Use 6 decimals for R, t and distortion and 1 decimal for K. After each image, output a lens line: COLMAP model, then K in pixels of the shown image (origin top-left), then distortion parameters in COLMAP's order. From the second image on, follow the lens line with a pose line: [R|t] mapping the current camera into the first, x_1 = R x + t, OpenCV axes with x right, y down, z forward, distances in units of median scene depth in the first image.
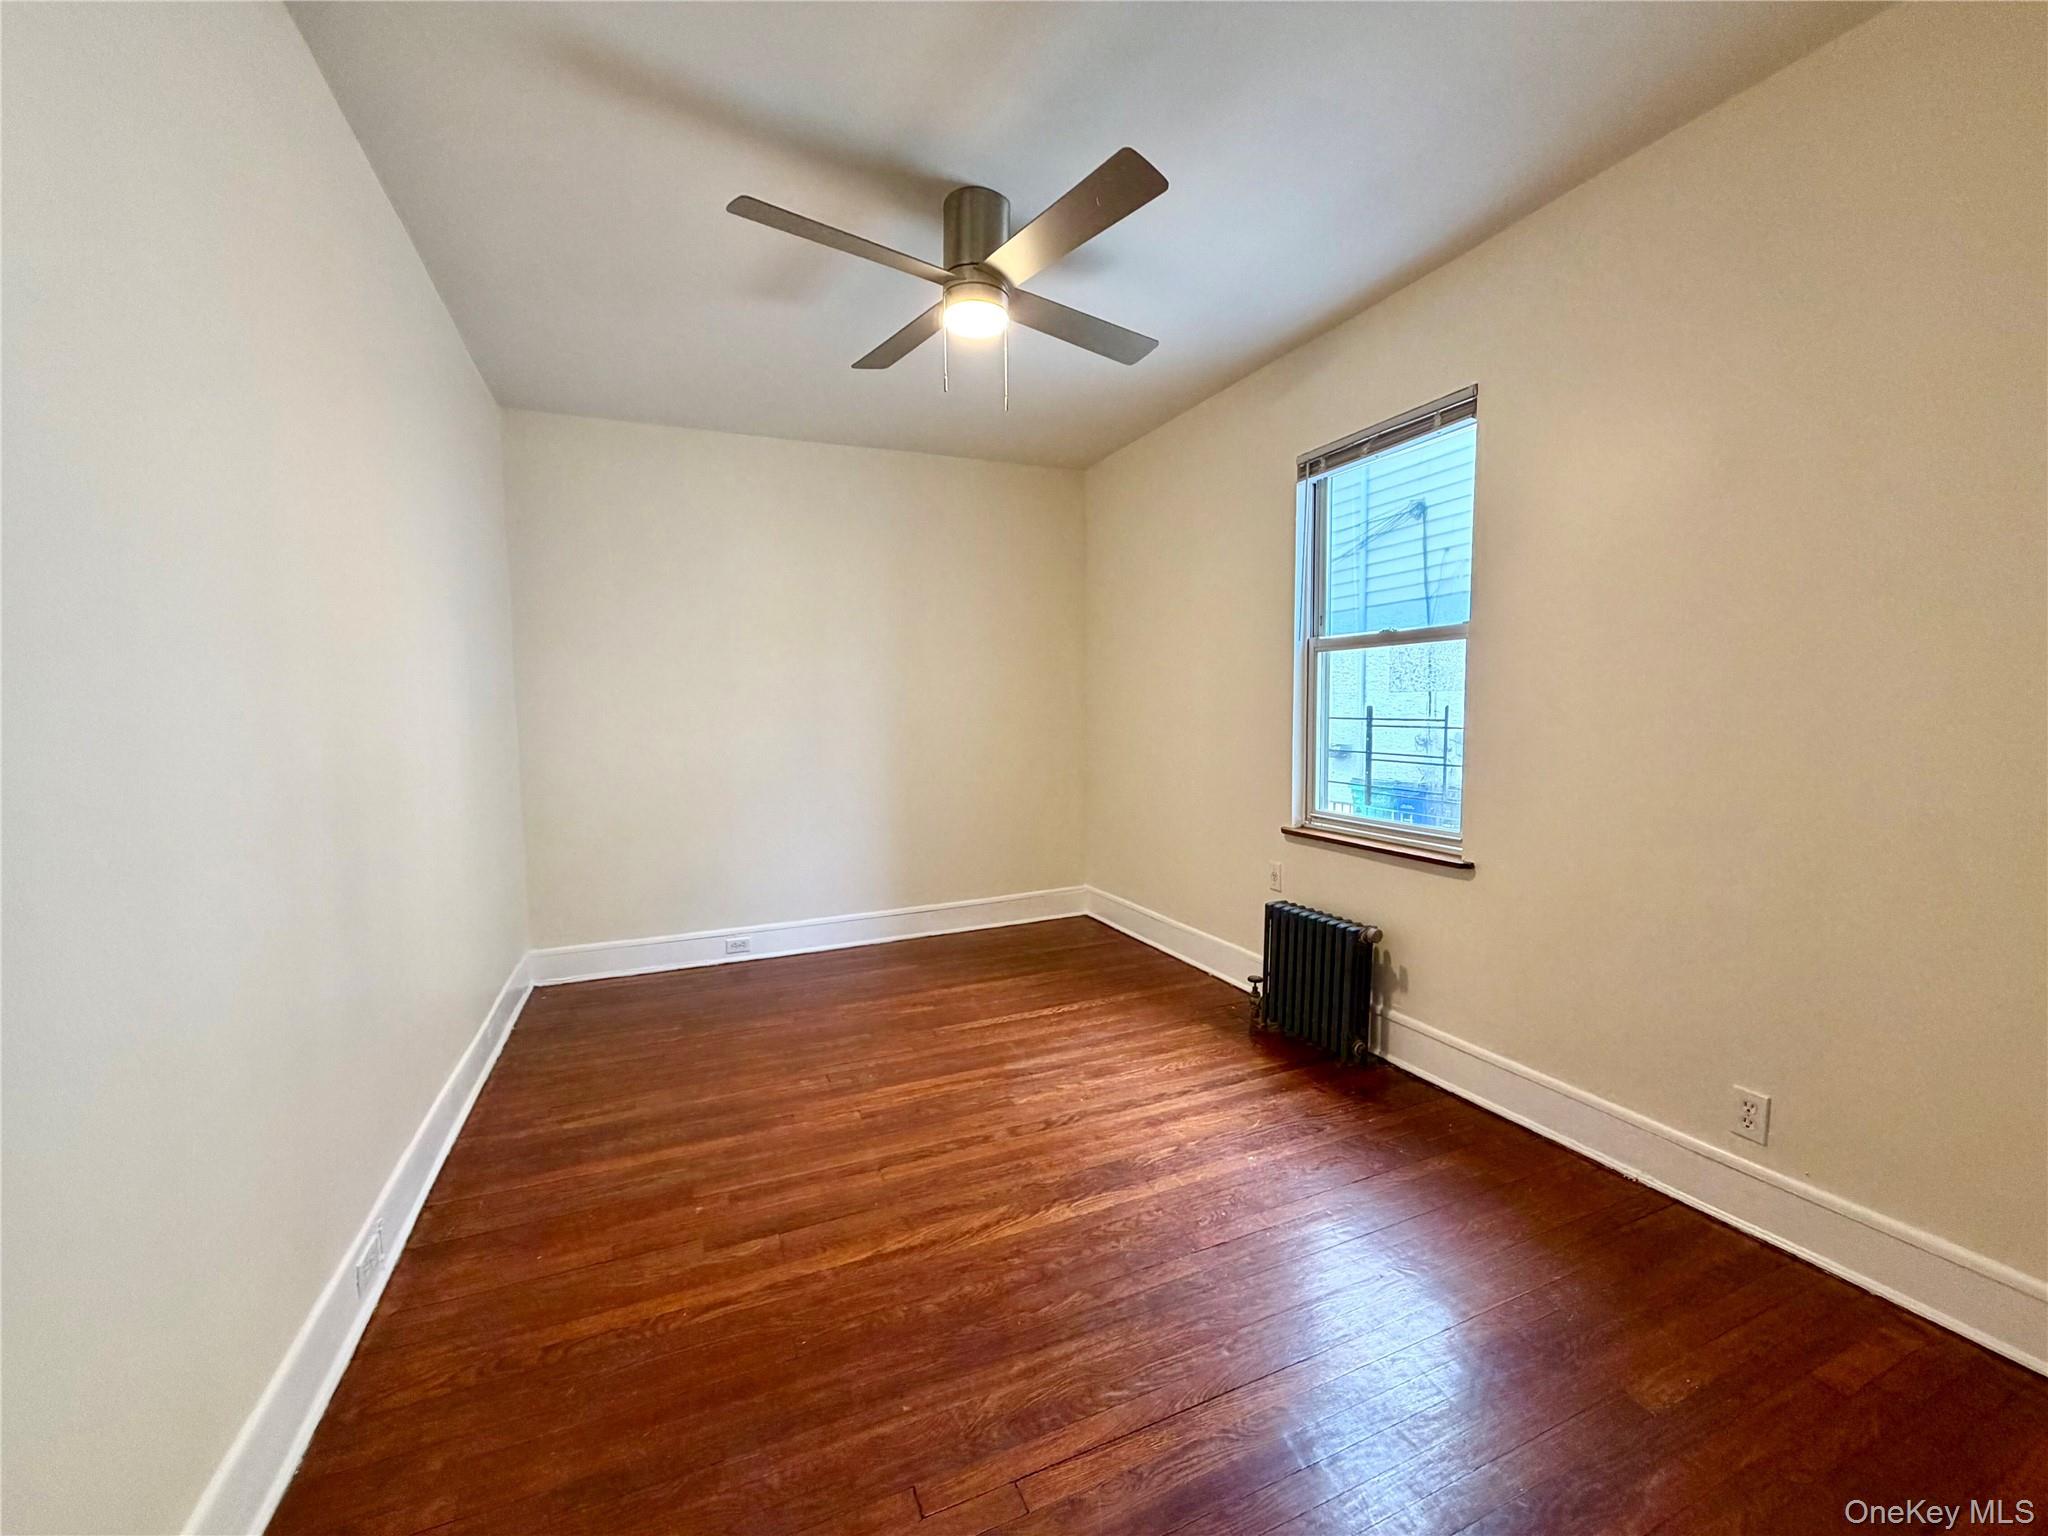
lens RADIAL K [[815.4, 0, 1020.6], [0, 815.4, 765.7], [0, 0, 1]] dist [0.000389, -0.000135]
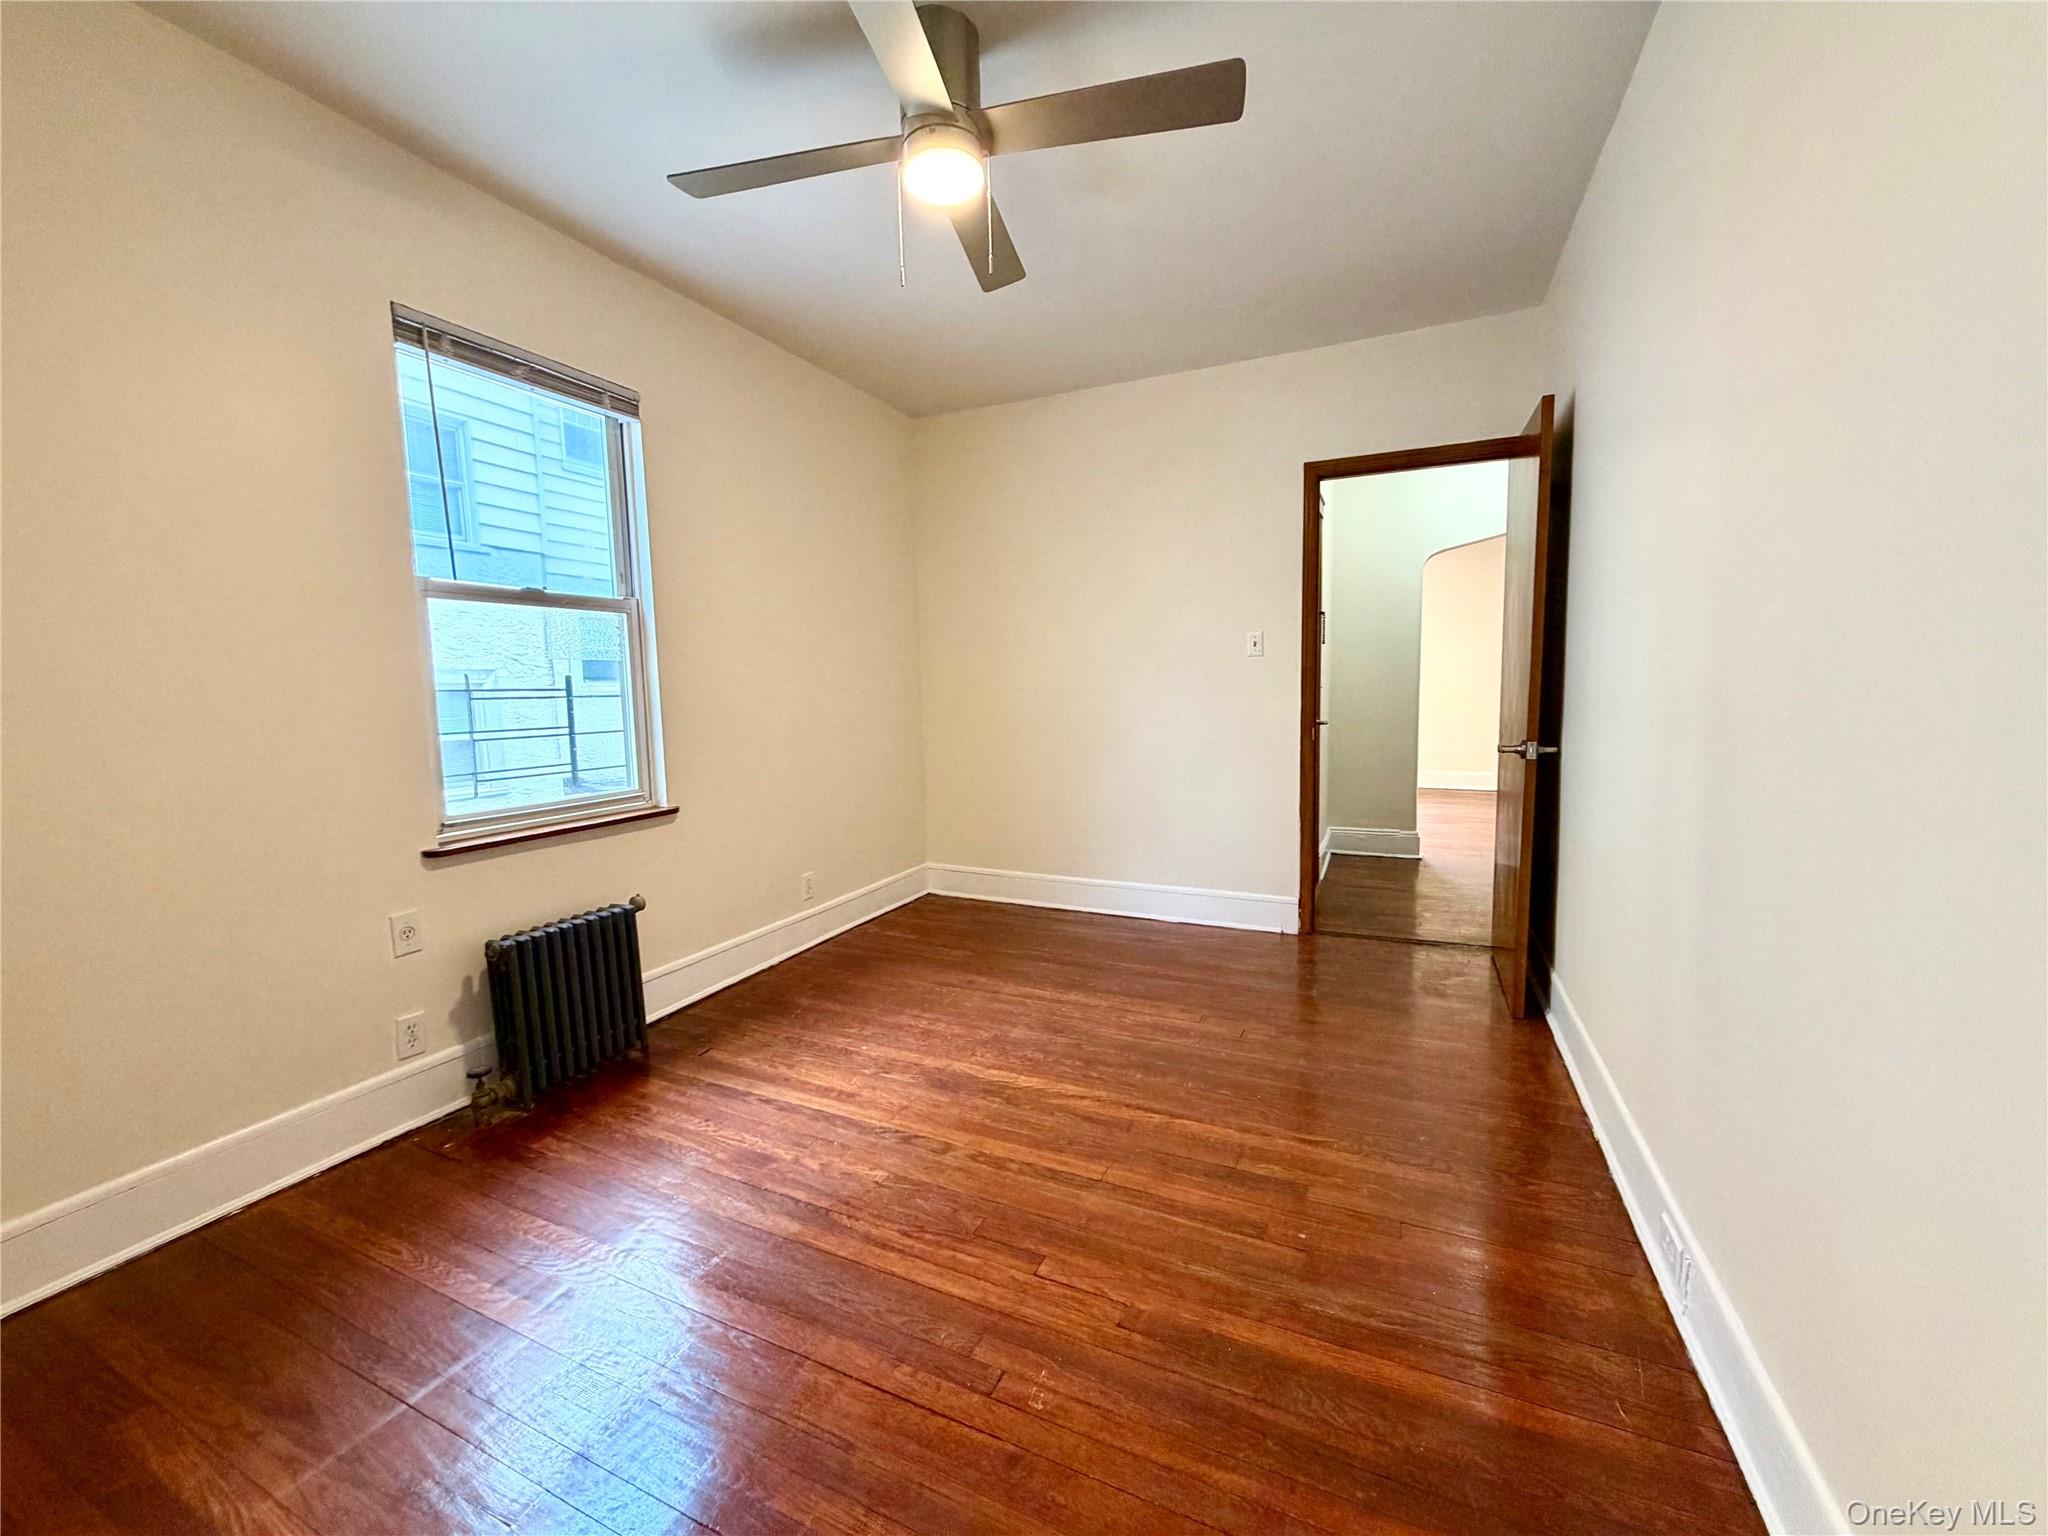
lens RADIAL K [[815.4, 0, 1020.6], [0, 815.4, 765.7], [0, 0, 1]] dist [0.000389, -0.000135]
pose [[-0.665808, -0.049761, 0.744462, -0.691134], [0.081472, 0.986959, 0.138834, -0.066244], [-0.741662, 0.153089, -0.653071, 1.456189]]
